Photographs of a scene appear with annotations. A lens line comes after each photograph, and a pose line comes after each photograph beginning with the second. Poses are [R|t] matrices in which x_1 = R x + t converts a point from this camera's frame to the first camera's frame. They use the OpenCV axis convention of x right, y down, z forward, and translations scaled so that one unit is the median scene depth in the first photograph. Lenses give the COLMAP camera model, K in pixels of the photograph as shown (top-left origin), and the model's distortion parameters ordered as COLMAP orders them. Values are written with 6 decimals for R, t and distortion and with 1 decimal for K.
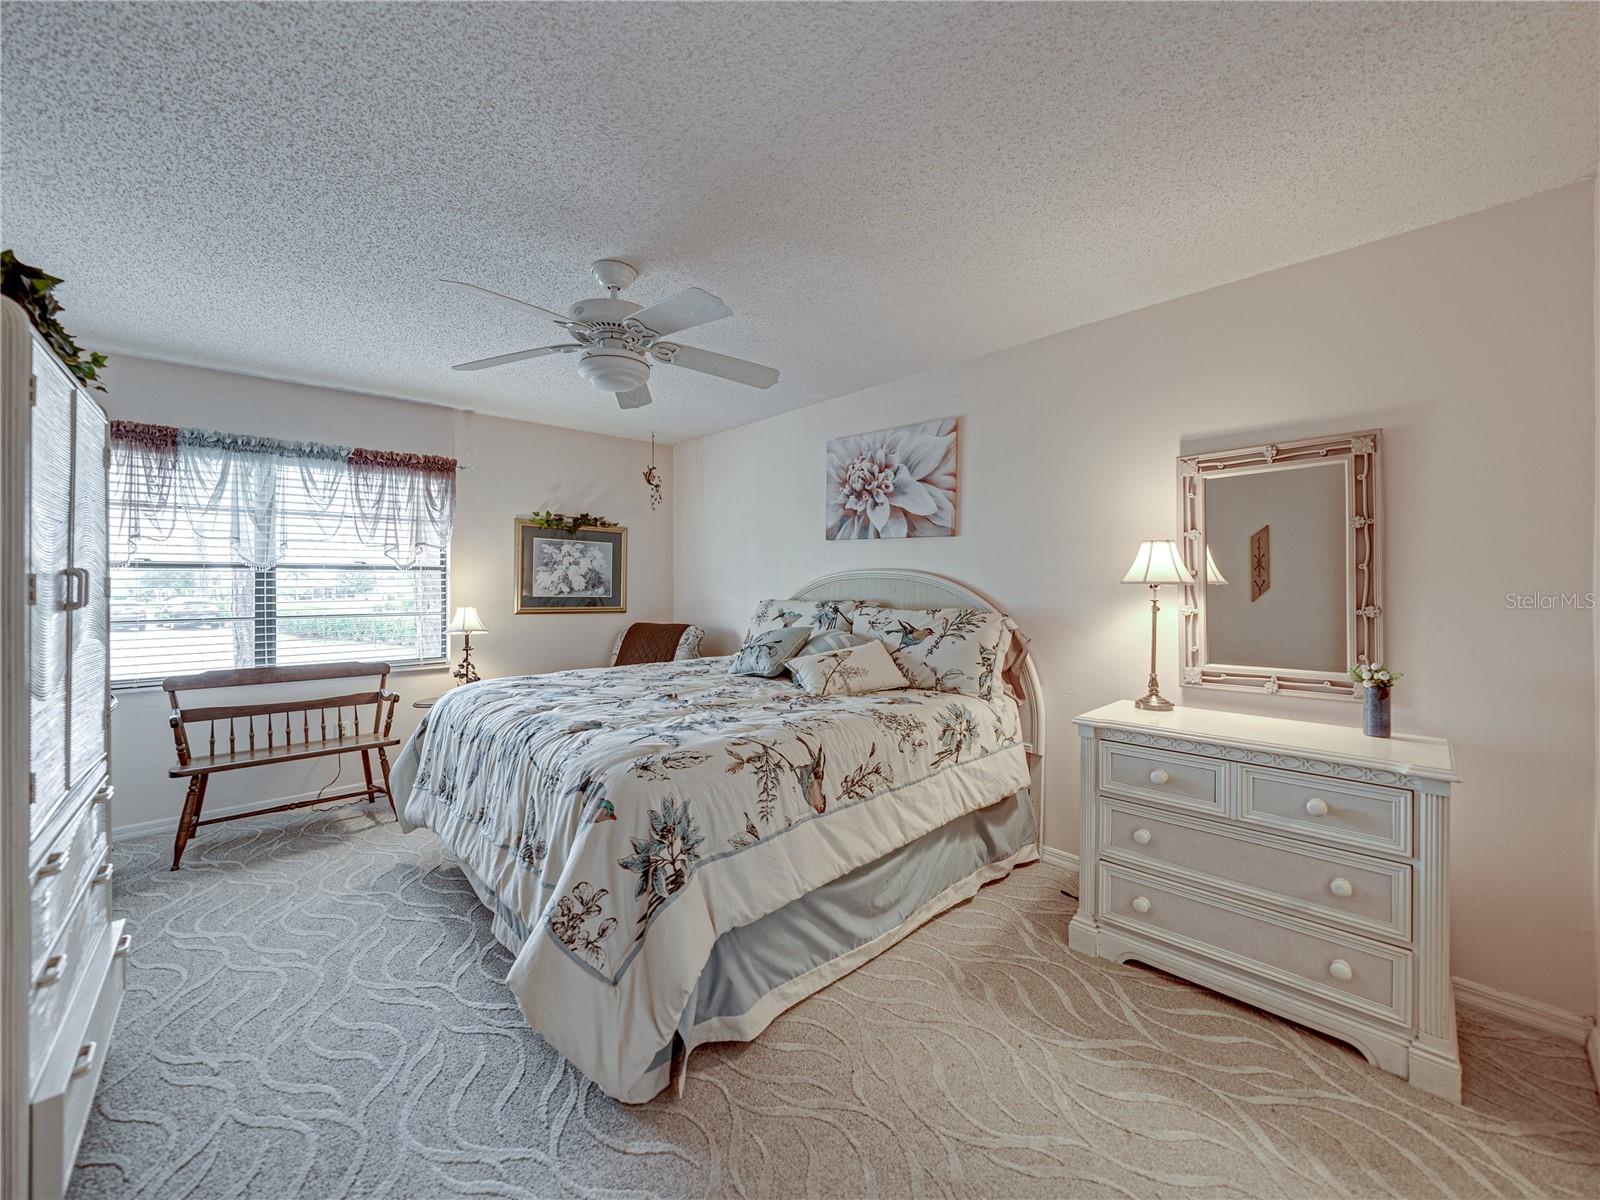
lens RADIAL K [[623.7, 0, 810.2], [0, 623.7, 591.5], [0, 0, 1]] dist [-0.001272, 0.000257]
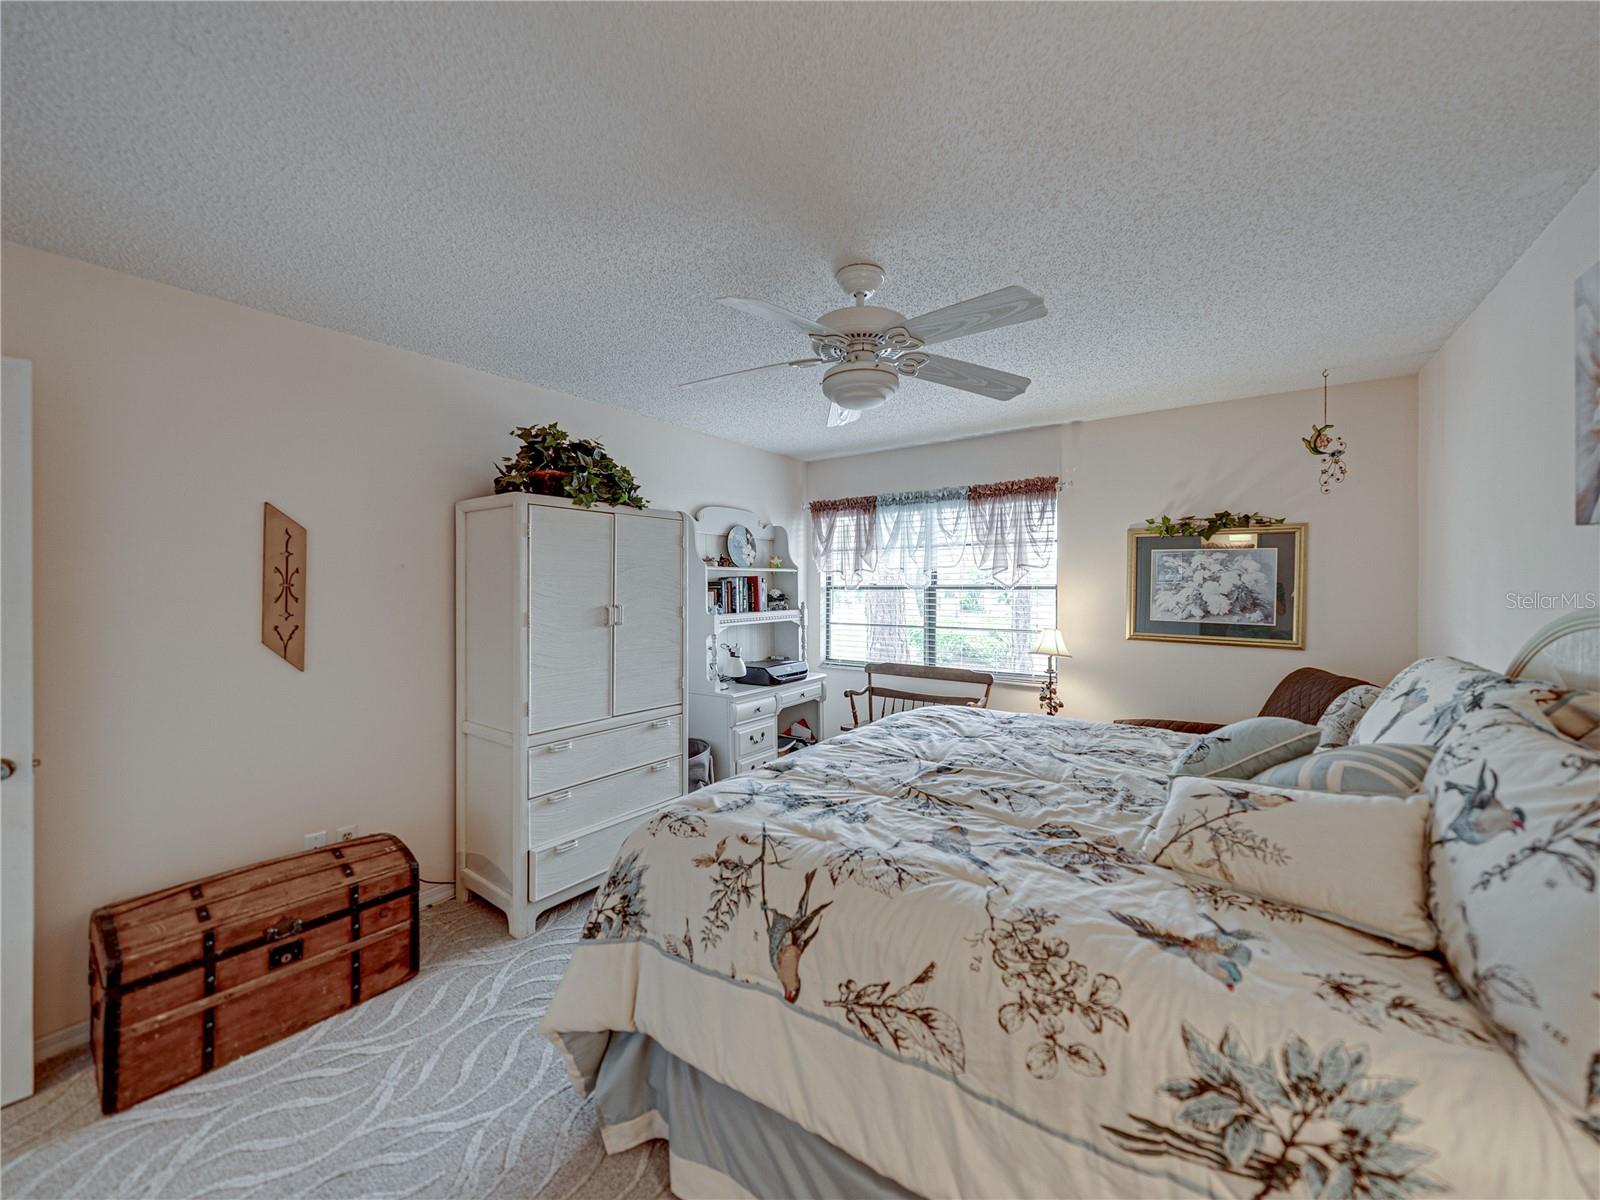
lens RADIAL K [[623.7, 0, 804.8], [0, 623.7, 587.9], [0, 0, 1]] dist [-0.001272, 0.000257]
pose [[0.195791, 0.006656, -0.980623, 0.360262], [-0.009623, 0.999942, 0.004866, -0.043691], [0.980598, 0.008484, 0.195844, 0.484355]]
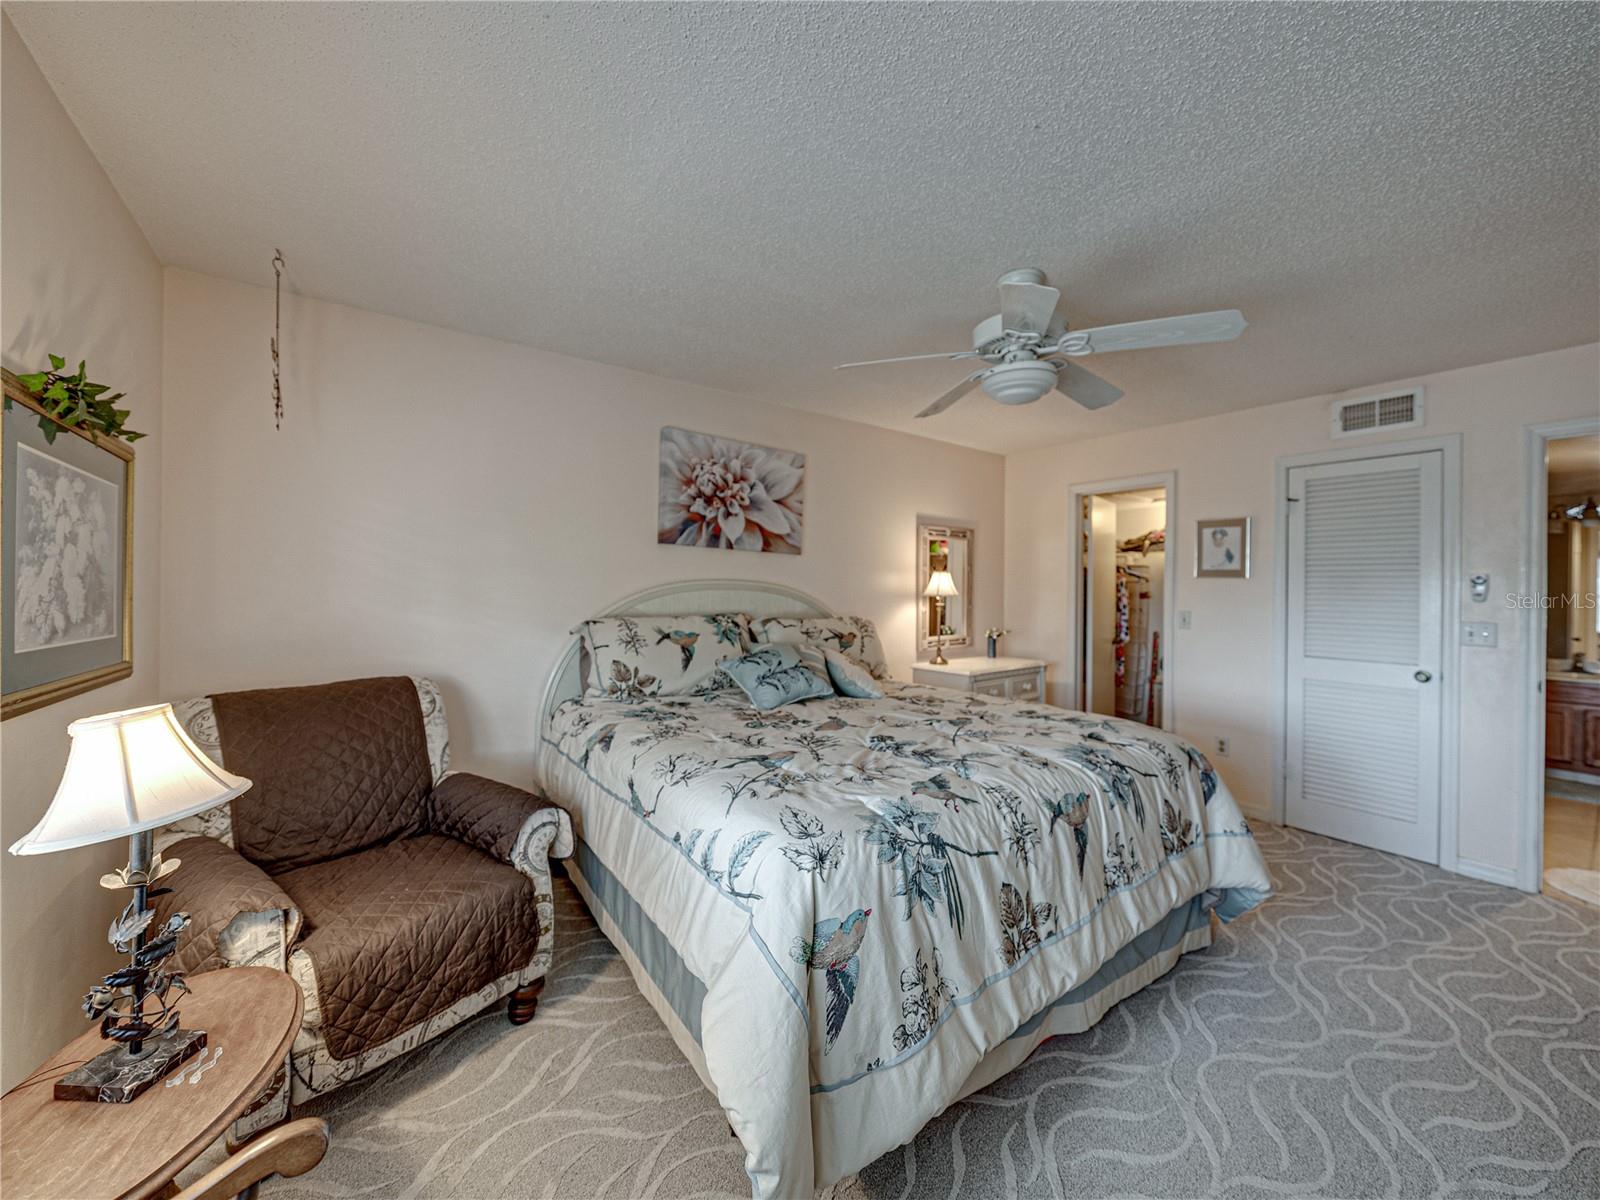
lens RADIAL K [[623.7, 0, 802.0], [0, 623.7, 595.1], [0, 0, 1]] dist [-0.001272, 0.000257]
pose [[0.118807, -0.013025, 0.992832, -0.864972], [0.005454, 0.999907, 0.012465, -0.024776], [-0.992902, 0.003934, 0.118867, 0.784113]]
